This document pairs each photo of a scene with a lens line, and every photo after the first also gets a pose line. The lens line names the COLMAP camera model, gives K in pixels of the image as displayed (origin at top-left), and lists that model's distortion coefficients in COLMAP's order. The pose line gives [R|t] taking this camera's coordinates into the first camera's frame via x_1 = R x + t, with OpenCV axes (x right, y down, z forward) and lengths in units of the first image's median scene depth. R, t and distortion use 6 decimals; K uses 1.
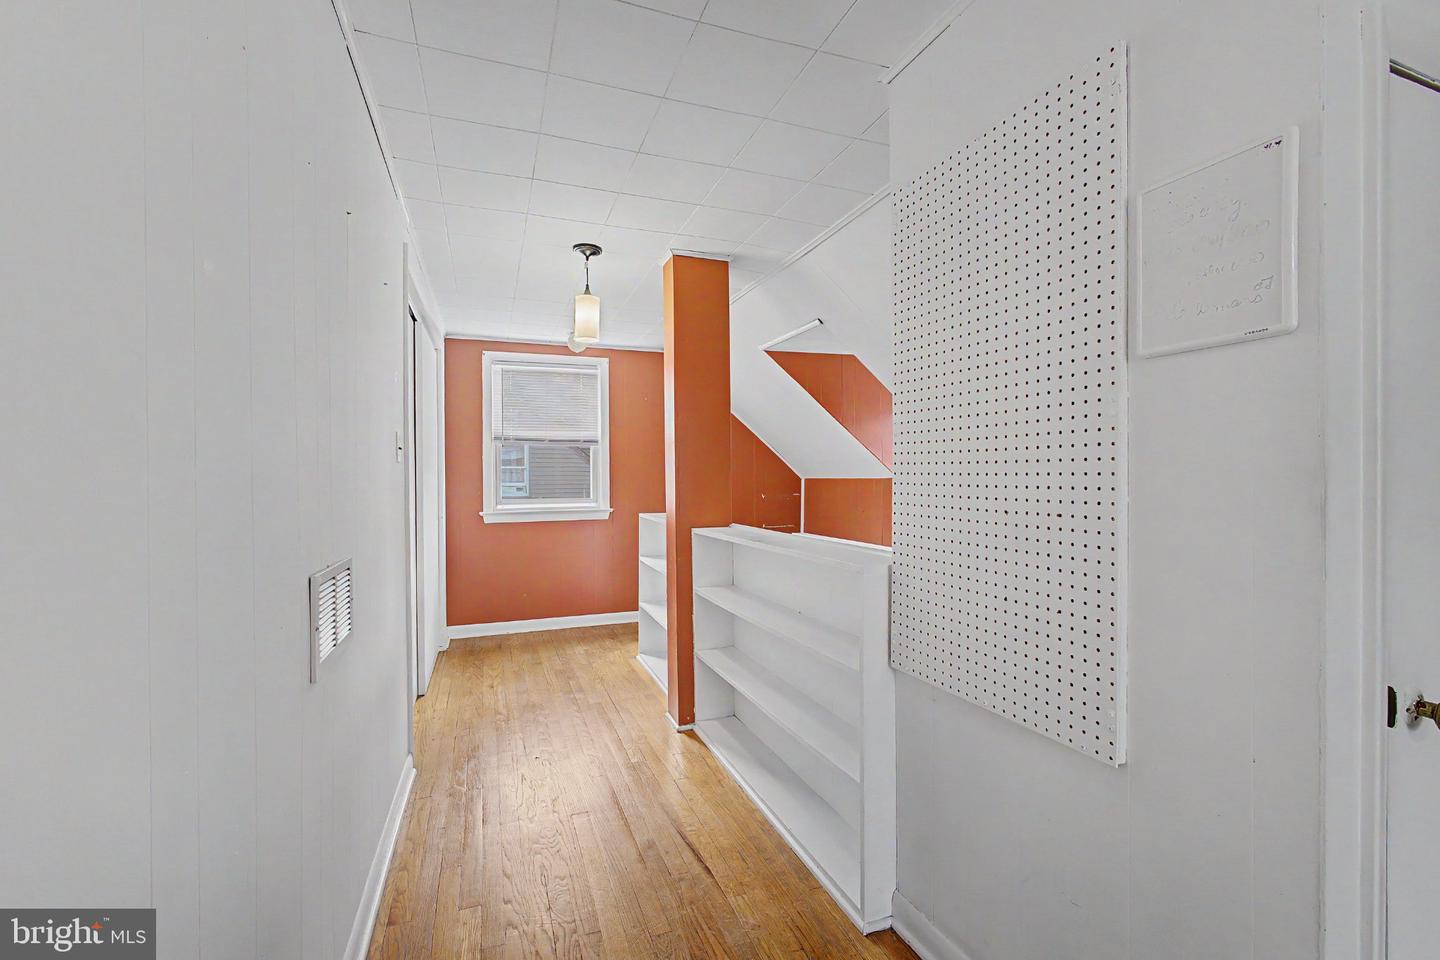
lens RADIAL K [[624.0, 0, 711.1], [0, 624.0, 475.1], [0, 0, 1]] dist [-0.003709, -0.000093]
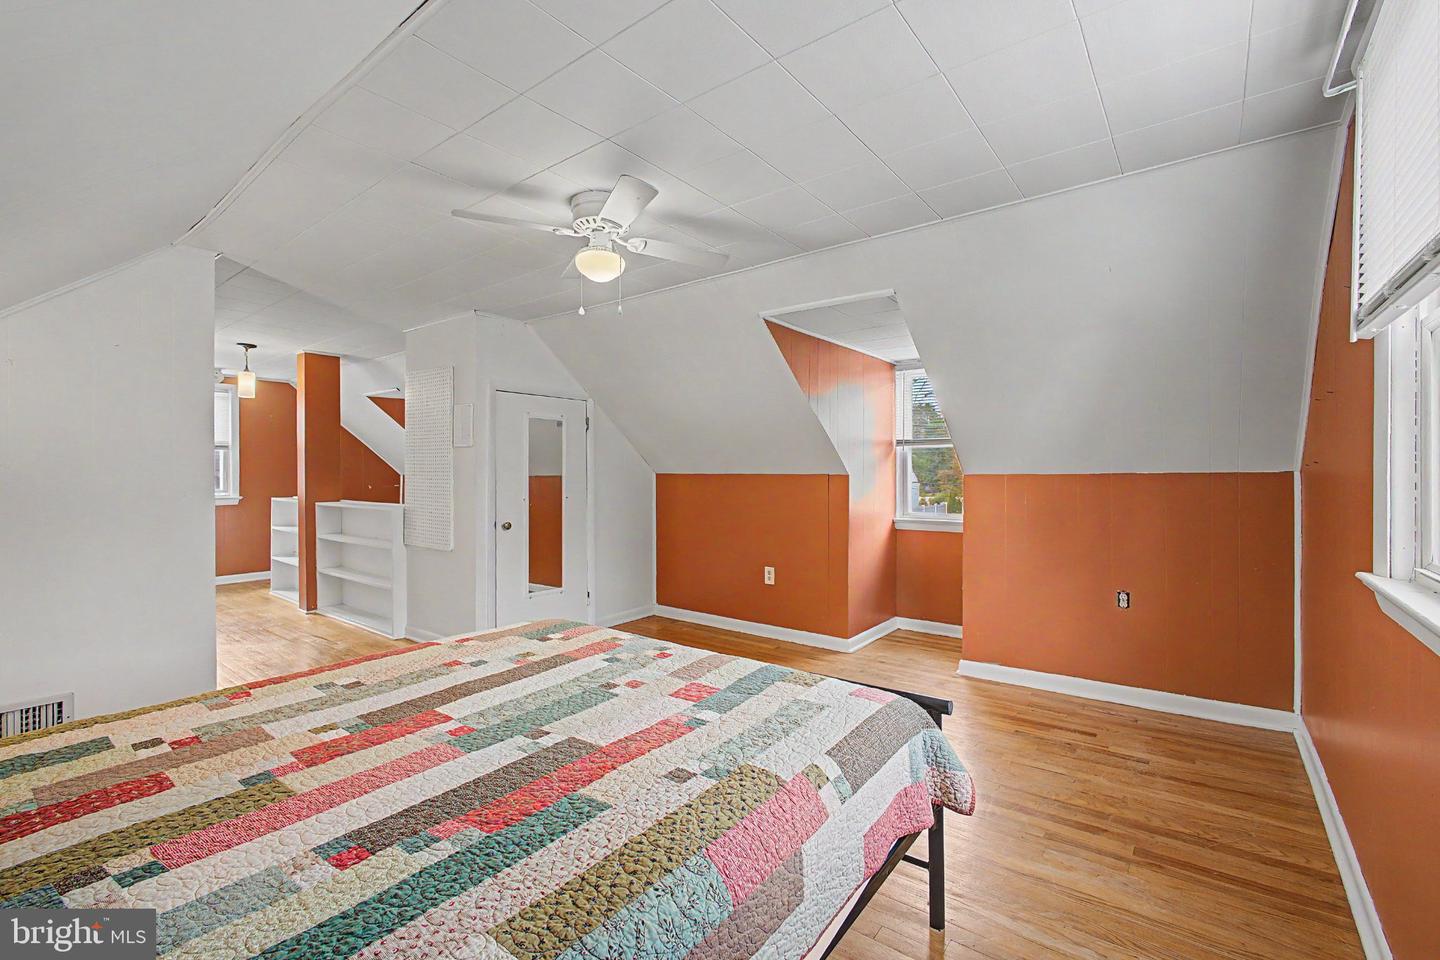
lens RADIAL K [[624.0, 0, 711.1], [0, 624.0, 475.1], [0, 0, 1]] dist [-0.003709, -0.000093]
pose [[0.848097, 0.006379, 0.529802, -0.015837], [-0.009822, 0.999945, 0.003684, -0.012728], [-0.529749, -0.008328, 0.848113, -1.100181]]
